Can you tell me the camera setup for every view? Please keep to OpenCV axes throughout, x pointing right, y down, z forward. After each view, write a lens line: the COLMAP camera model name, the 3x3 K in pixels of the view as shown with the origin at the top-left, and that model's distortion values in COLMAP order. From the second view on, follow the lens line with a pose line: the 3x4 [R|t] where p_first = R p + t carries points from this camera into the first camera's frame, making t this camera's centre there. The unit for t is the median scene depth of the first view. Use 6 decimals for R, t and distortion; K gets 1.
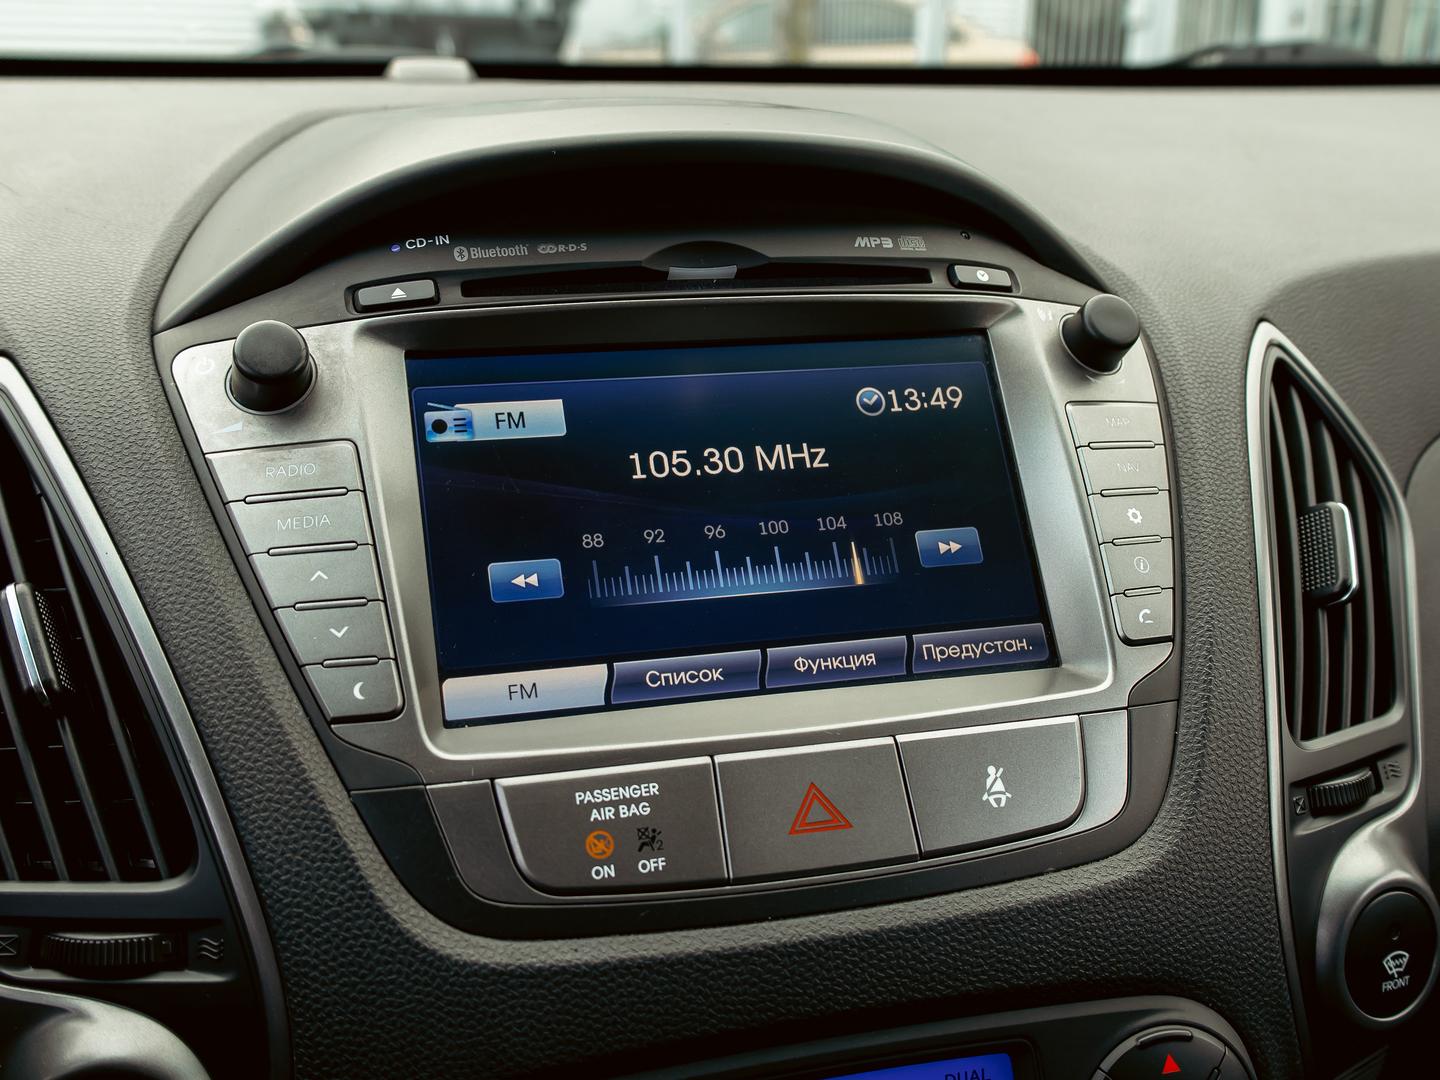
lens RADIAL K [[1623.3, 0, 700.1], [0, 1623.3, 483.0], [0, 0, 1]] dist [-0.003350, 0.000000]
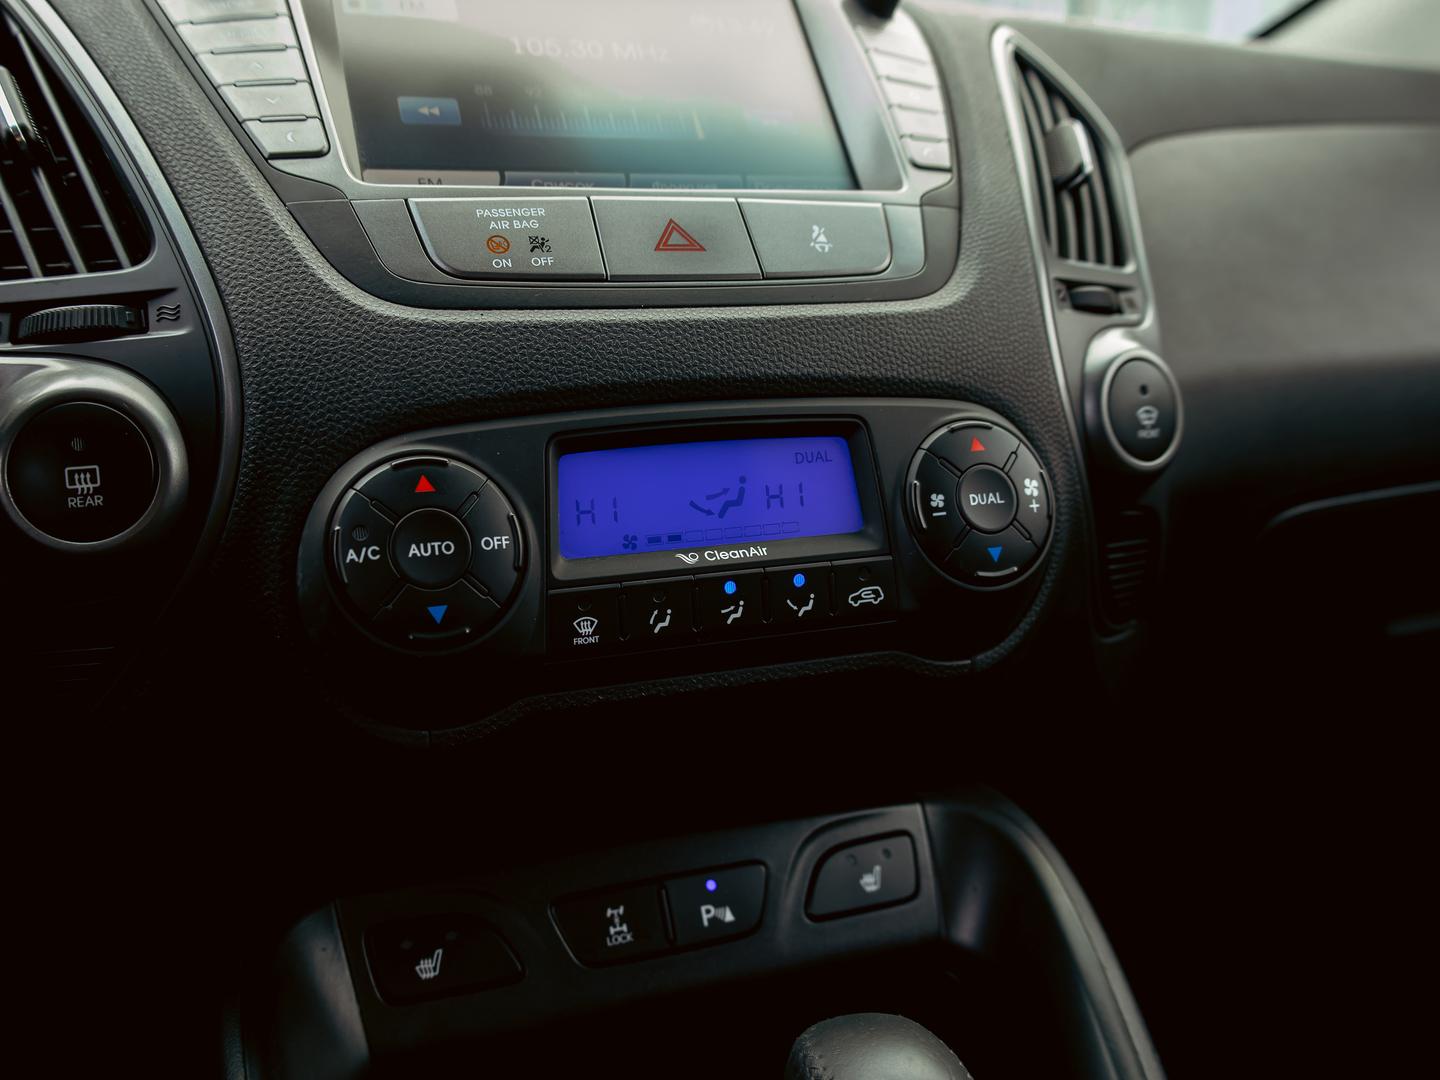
lens RADIAL K [[1331.2, 0, 710.4], [0, 1331.2, 550.1], [0, 0, 1]] dist [-0.012490, 0.000000]
pose [[0.993984, -0.058810, 0.092400, -0.009394], [0.068946, 0.991466, -0.110640, 0.565888], [-0.085105, 0.116345, 0.989556, 0.031150]]
